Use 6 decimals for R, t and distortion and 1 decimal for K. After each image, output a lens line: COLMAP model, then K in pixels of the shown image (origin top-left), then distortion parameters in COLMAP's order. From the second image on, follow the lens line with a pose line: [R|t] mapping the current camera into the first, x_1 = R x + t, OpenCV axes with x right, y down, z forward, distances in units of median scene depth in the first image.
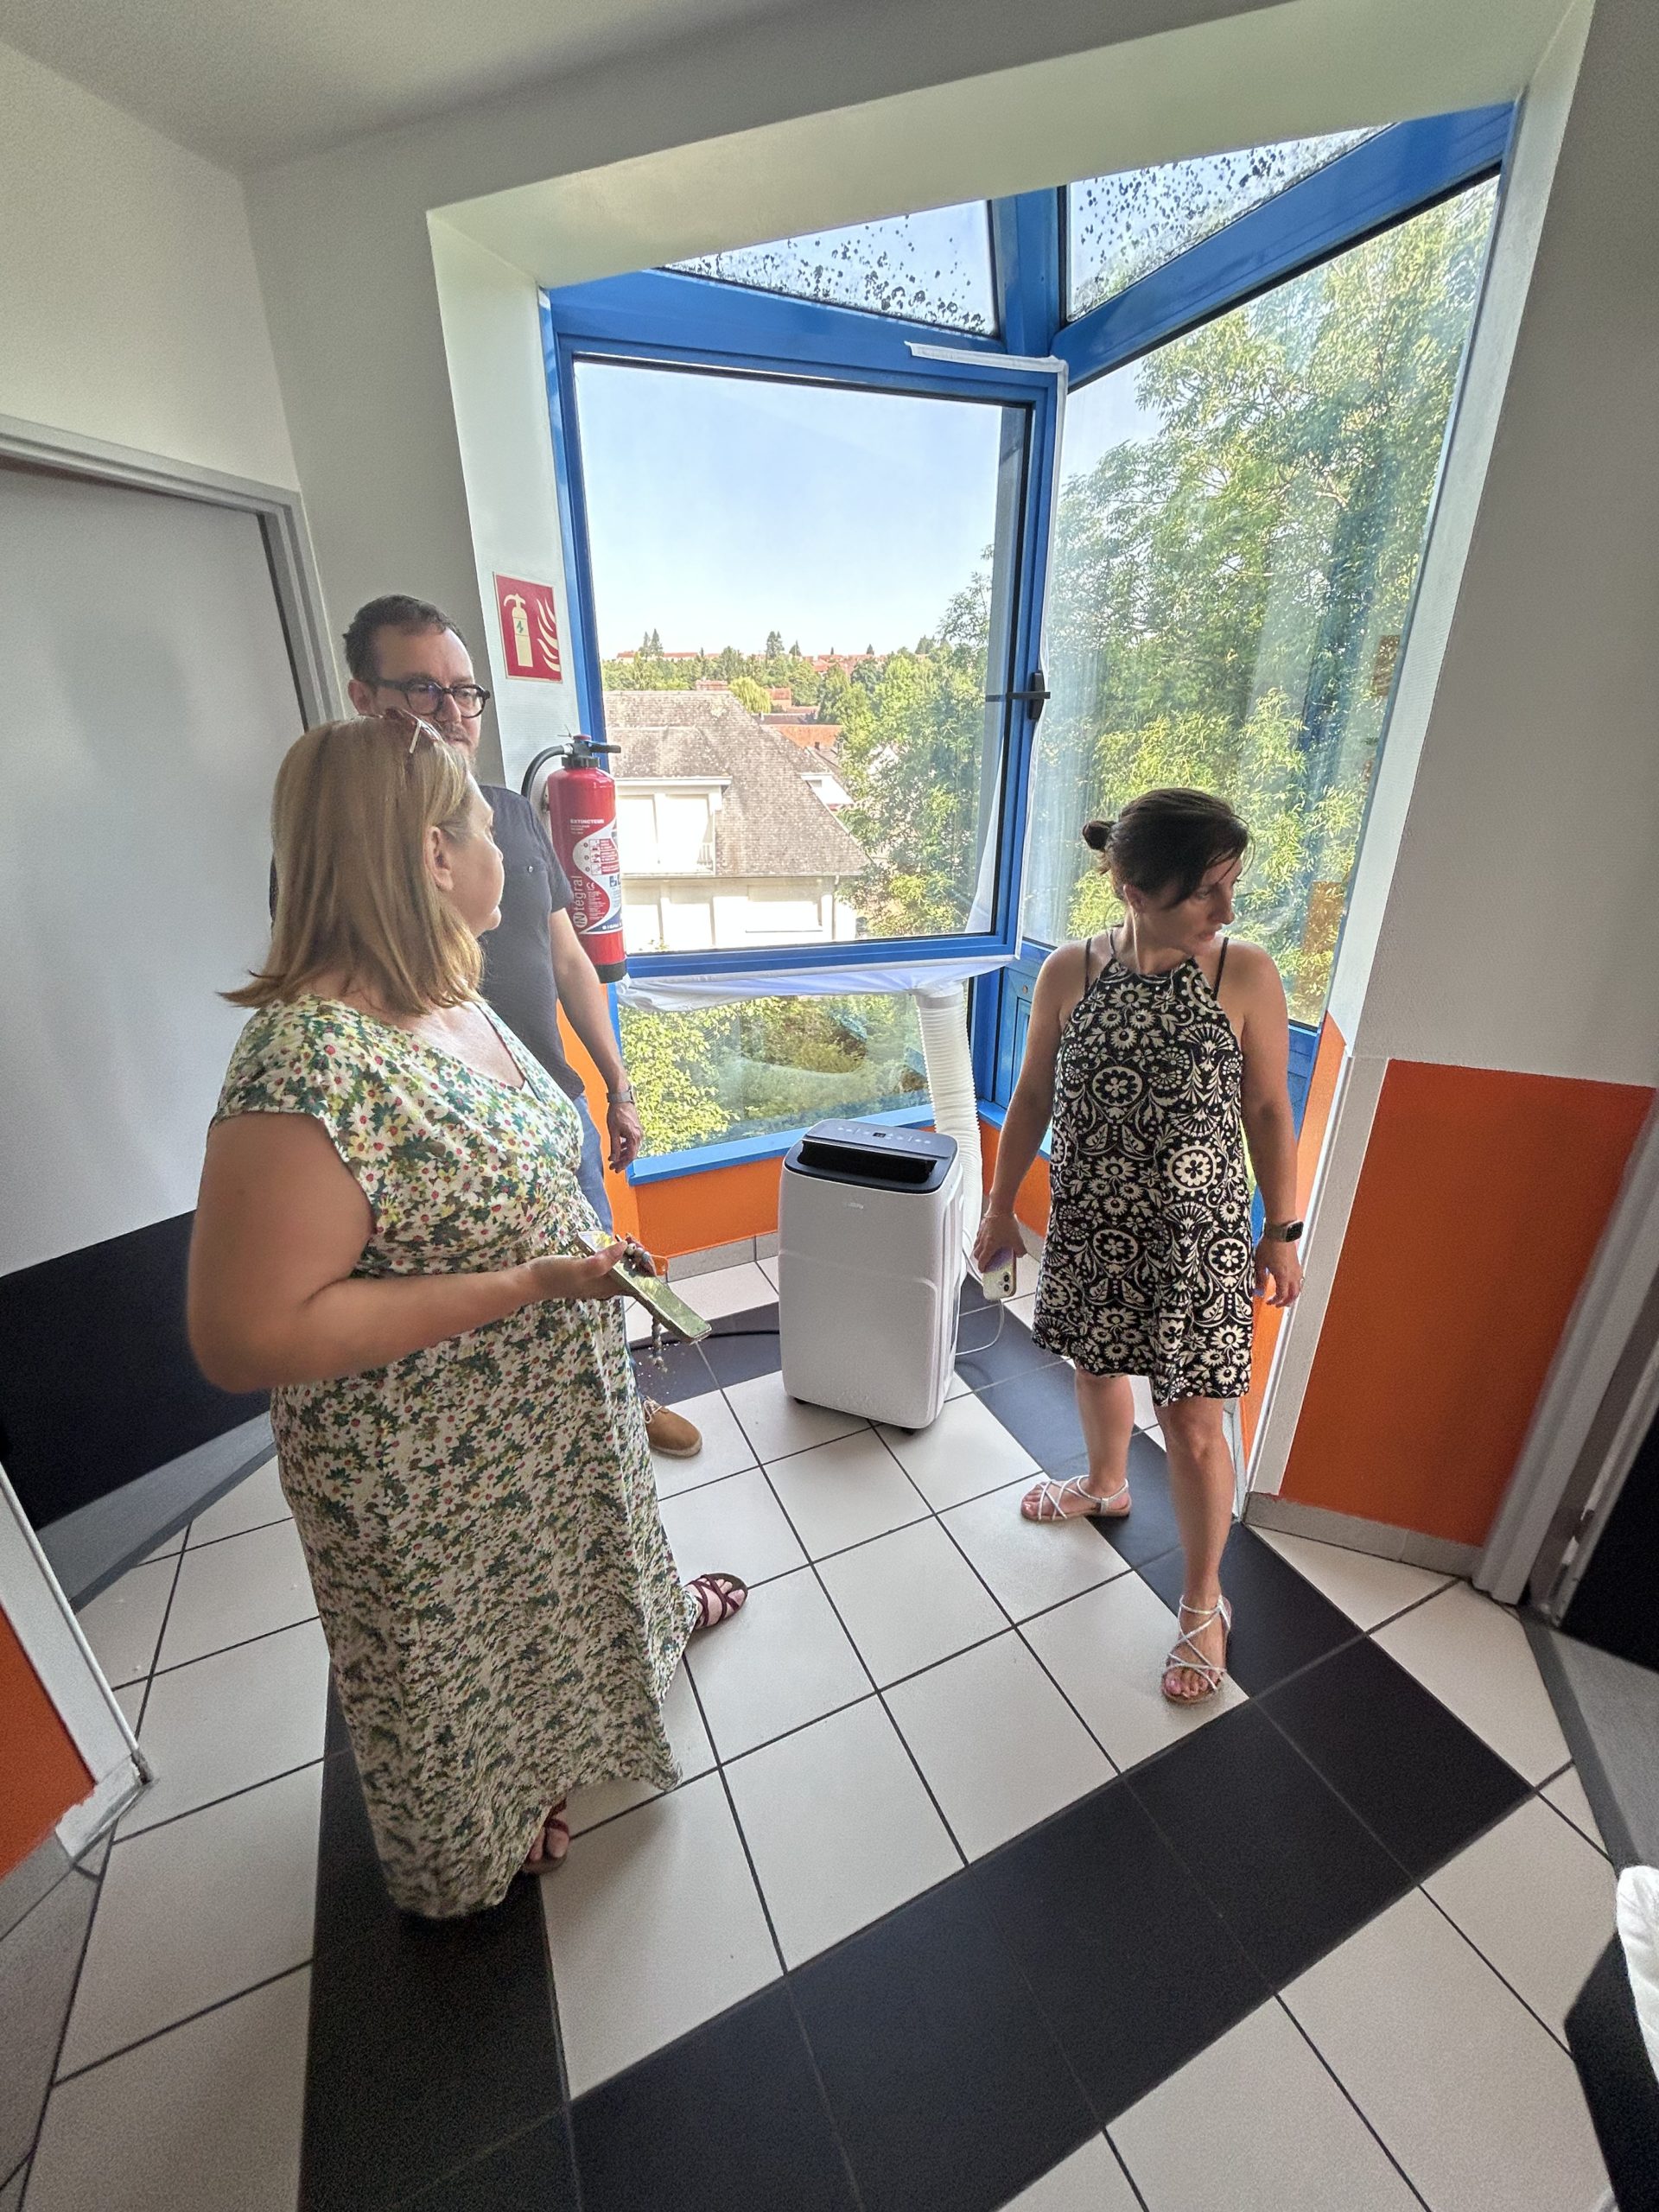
lens RADIAL K [[903.8, 0, 829.5], [0, 903.8, 1106.0], [0, 0, 1]] dist [0.014529, -0.000622]
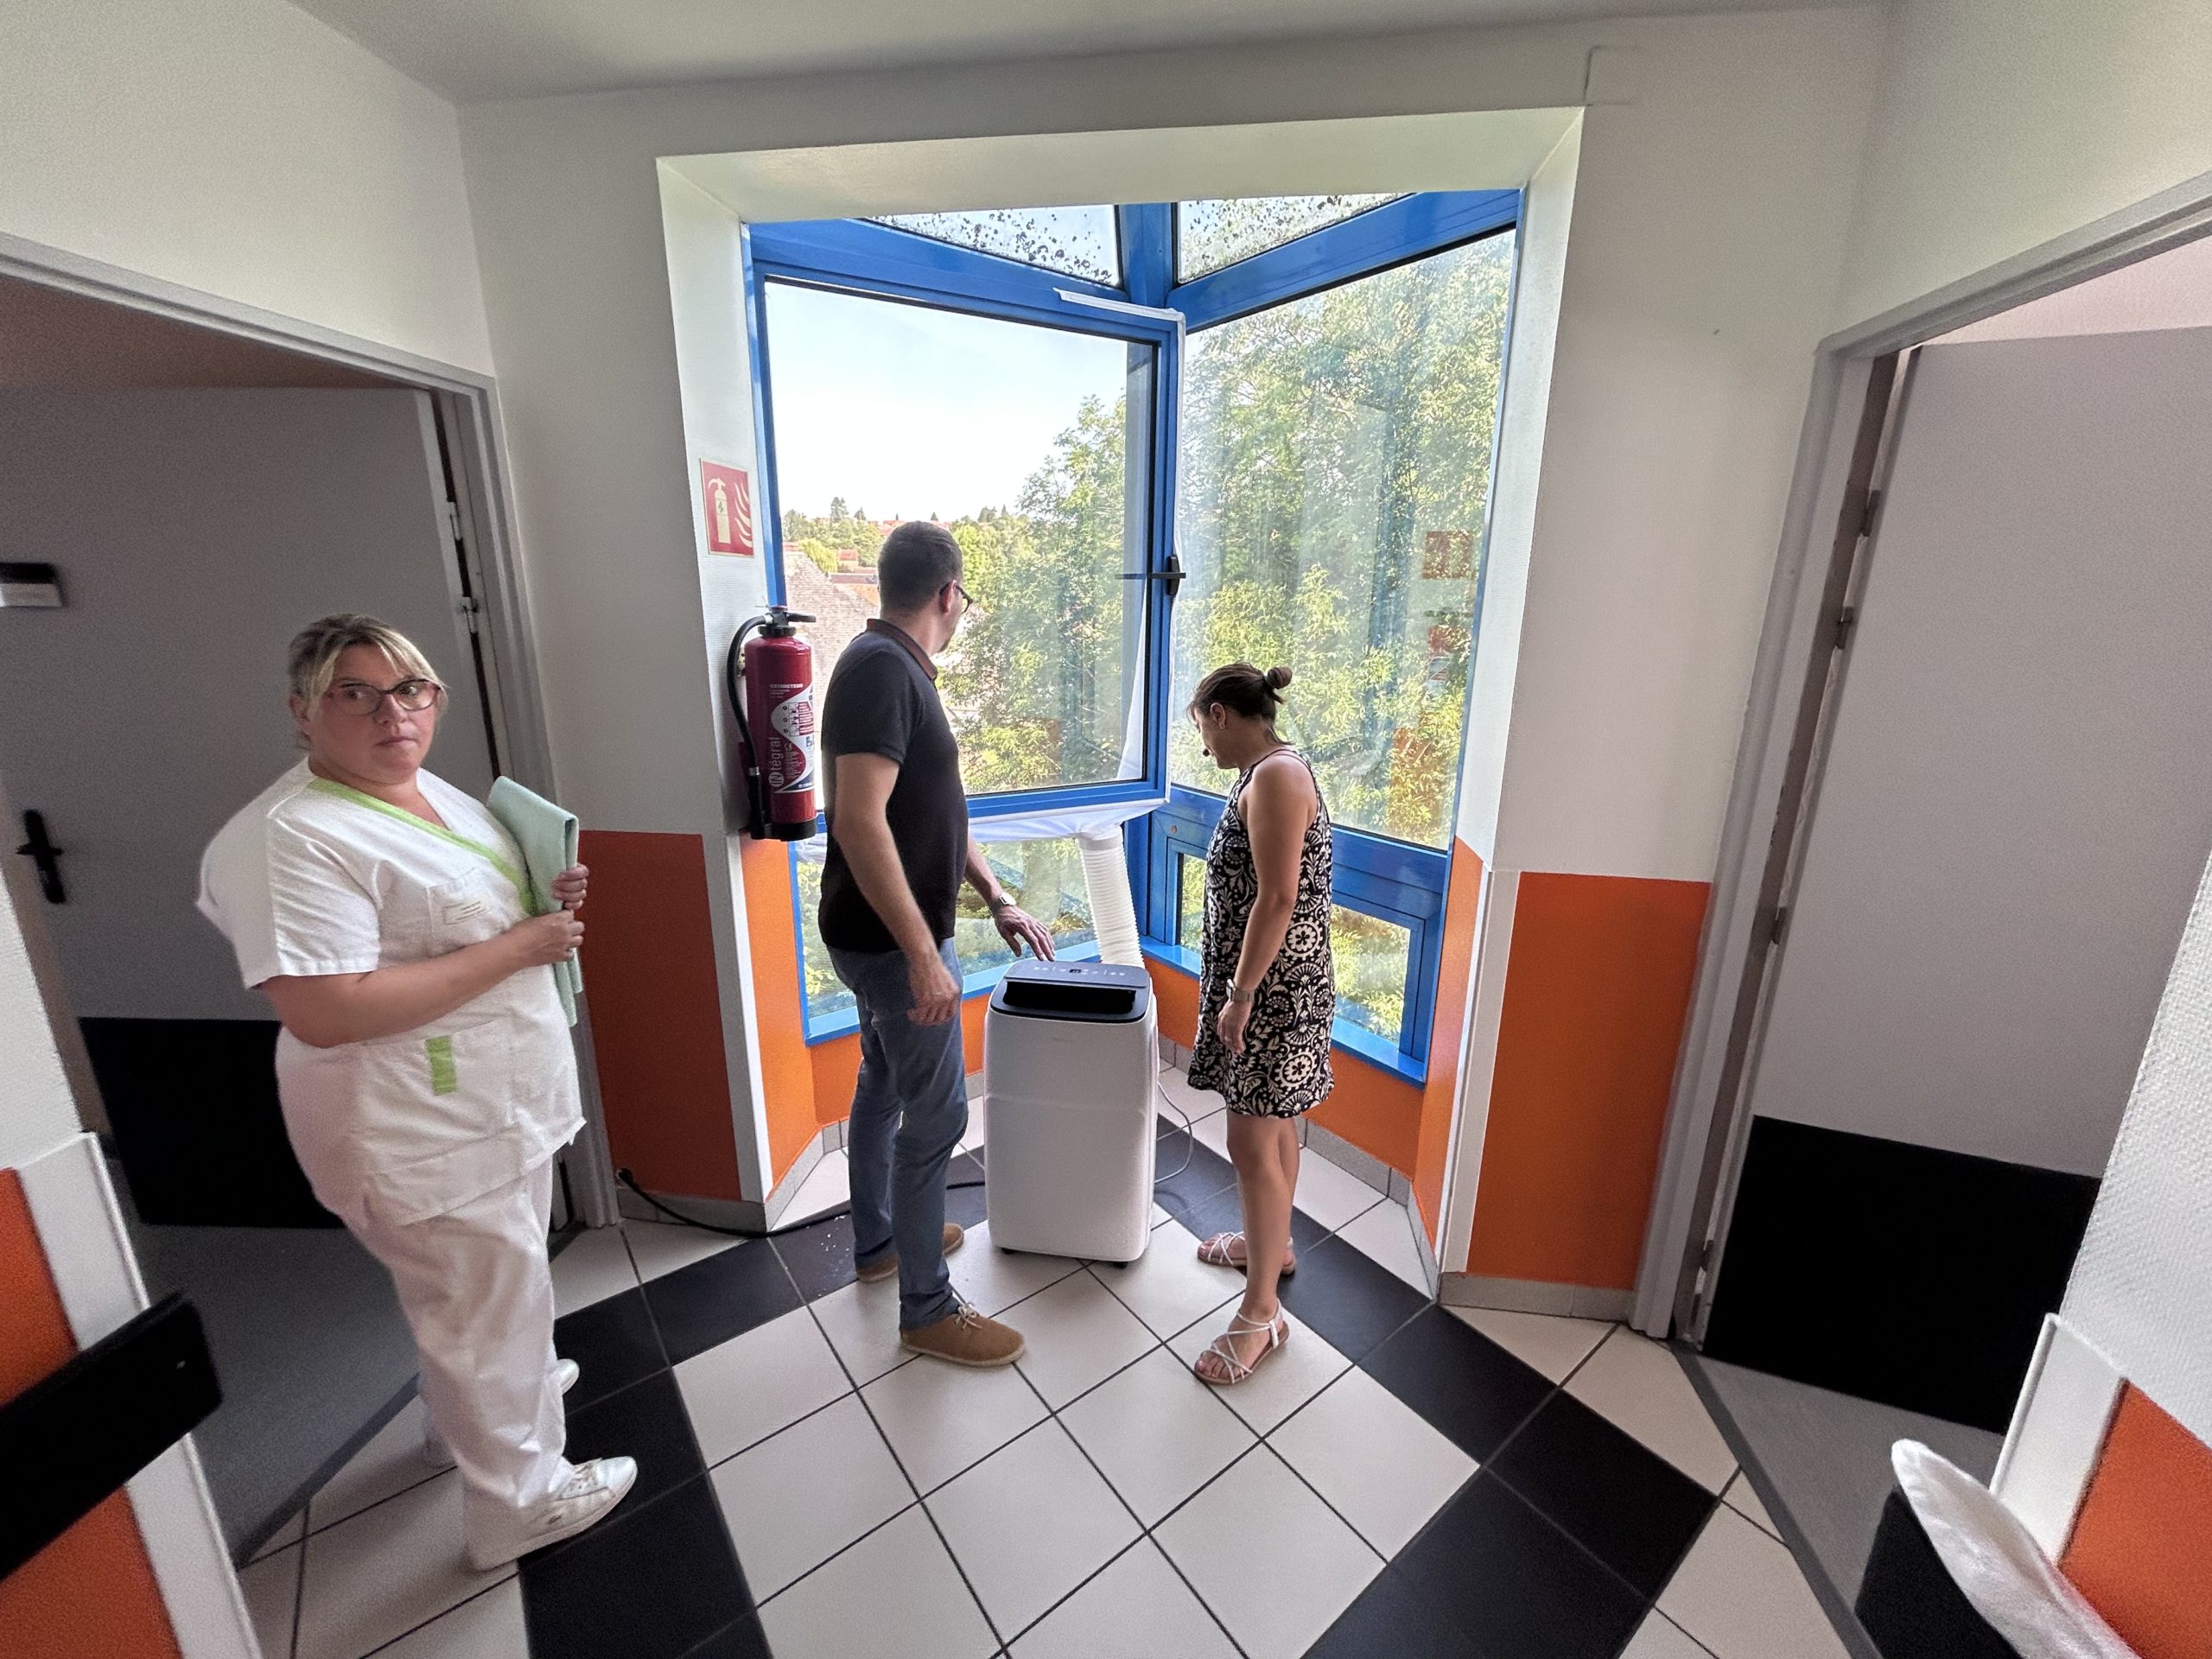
lens RADIAL K [[903.8, 0, 1106.0], [0, 903.8, 829.5], [0, 0, 1]] dist [0.014529, -0.000622]
pose [[0.976023, -0.042456, 0.213487, -0.131448], [0.070922, 0.989299, -0.127503, 0.005482], [-0.205789, 0.139586, 0.968590, -0.049727]]
